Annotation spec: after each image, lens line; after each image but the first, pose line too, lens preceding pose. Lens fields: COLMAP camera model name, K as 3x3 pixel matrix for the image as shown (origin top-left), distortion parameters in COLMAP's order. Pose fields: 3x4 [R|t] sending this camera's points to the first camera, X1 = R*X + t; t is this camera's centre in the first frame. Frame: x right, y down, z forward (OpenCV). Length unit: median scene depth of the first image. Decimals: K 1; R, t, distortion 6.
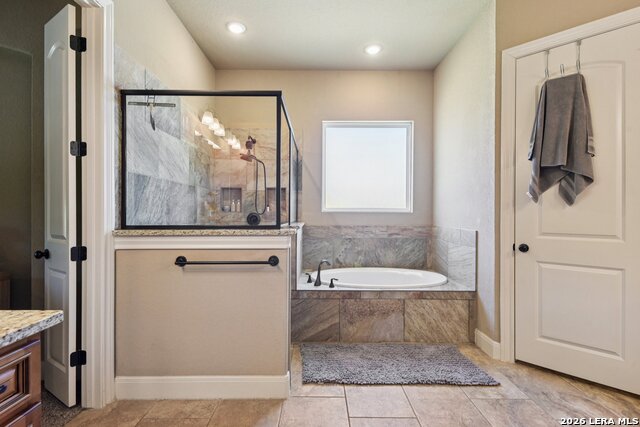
lens RADIAL K [[308.4, 0, 317.0], [0, 308.4, 209.5], [0, 0, 1]] dist [0.037042, -0.021774]
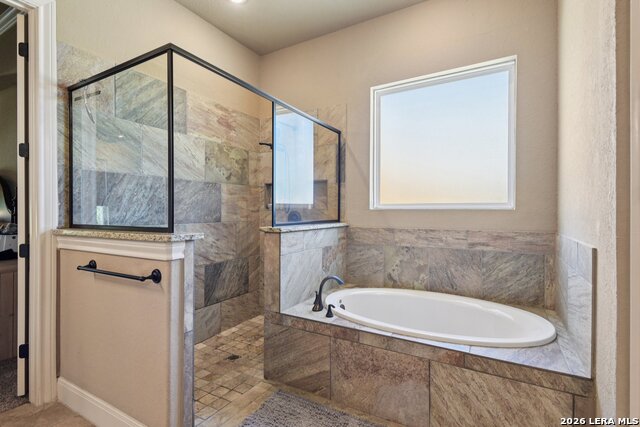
lens RADIAL K [[308.4, 0, 317.0], [0, 308.4, 209.5], [0, 0, 1]] dist [0.037042, -0.021774]
pose [[0.858481, -0.007475, -0.512790, 0.400451], [0.009256, 0.999957, 0.000918, 0.007864], [0.512761, -0.005534, 0.858513, 0.398483]]
